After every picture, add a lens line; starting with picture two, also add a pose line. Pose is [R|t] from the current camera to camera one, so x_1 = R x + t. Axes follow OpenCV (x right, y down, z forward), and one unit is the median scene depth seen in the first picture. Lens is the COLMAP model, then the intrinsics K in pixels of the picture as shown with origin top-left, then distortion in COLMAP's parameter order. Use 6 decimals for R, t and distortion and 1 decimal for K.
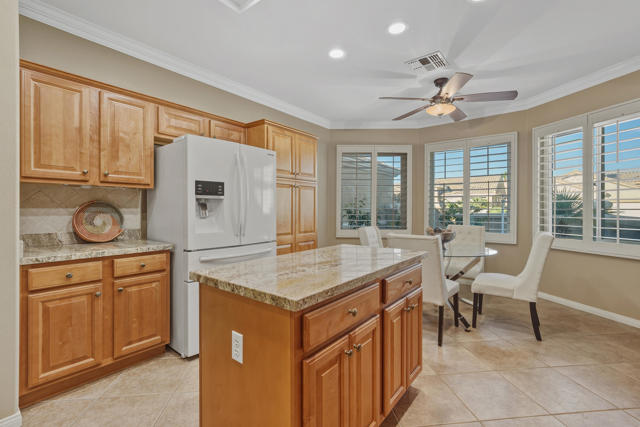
lens RADIAL K [[288.2, 0, 317.8], [0, 288.2, 208.7], [0, 0, 1]] dist [0.026962, 0.000070]
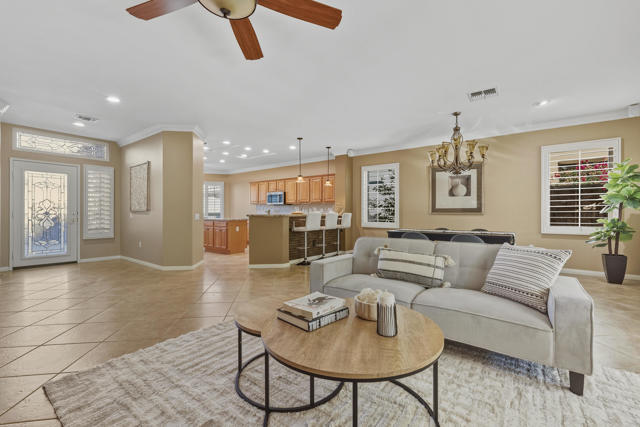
lens RADIAL K [[275.0, 0, 320.8], [0, 275.0, 209.1], [0, 0, 1]] dist [-0.000404, 0.000104]
pose [[-0.020857, 0.009914, 0.999733, -2.225363], [0.000812, 0.999951, -0.009900, 0.028669], [-0.999782, 0.000605, -0.020864, -0.257455]]
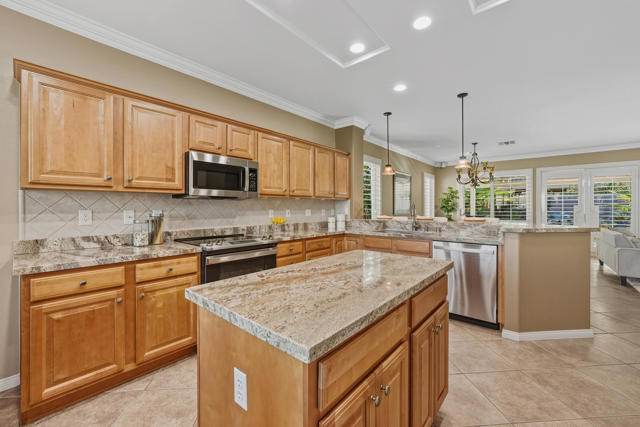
lens RADIAL K [[254.9, 0, 323.3], [0, 254.9, 208.3], [0, 0, 1]] dist [-0.012576, 0.000352]
pose [[-0.998992, 0.002351, 0.044820, 0.029397], [0.002432, 0.999996, 0.001755, -0.007079], [-0.044816, 0.001862, -0.998994, 0.840598]]
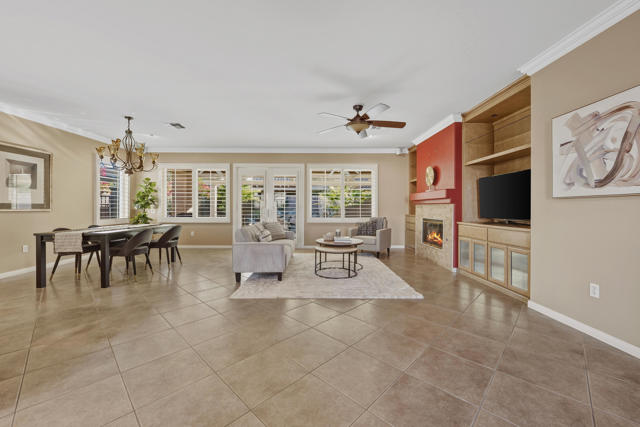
lens RADIAL K [[254.9, 0, 323.3], [0, 254.9, 208.3], [0, 0, 1]] dist [-0.012576, 0.000352]
pose [[-0.765536, 0.000921, -0.643392, -0.856253], [-0.002643, 0.999986, 0.004576, 0.021628], [0.643387, 0.005203, -0.765523, 0.728997]]
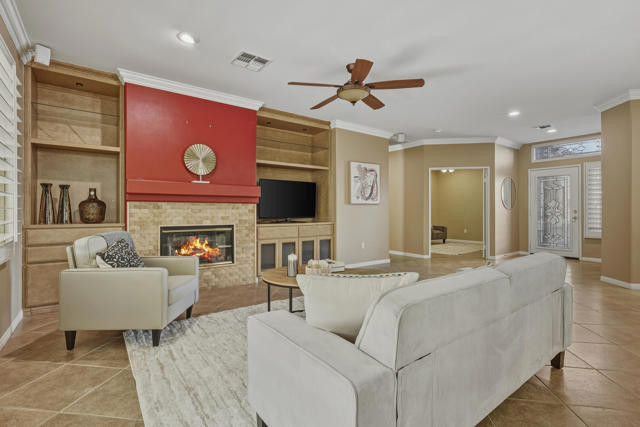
lens RADIAL K [[293.8, 0, 307.6], [0, 293.8, 212.4], [0, 0, 1]] dist [-0.000327, 0.000002]
pose [[0.957698, 0.000799, -0.287774, -1.626048], [-0.000491, 0.999999, 0.001144, 0.039451], [0.287775, -0.000955, 0.957698, -1.054522]]
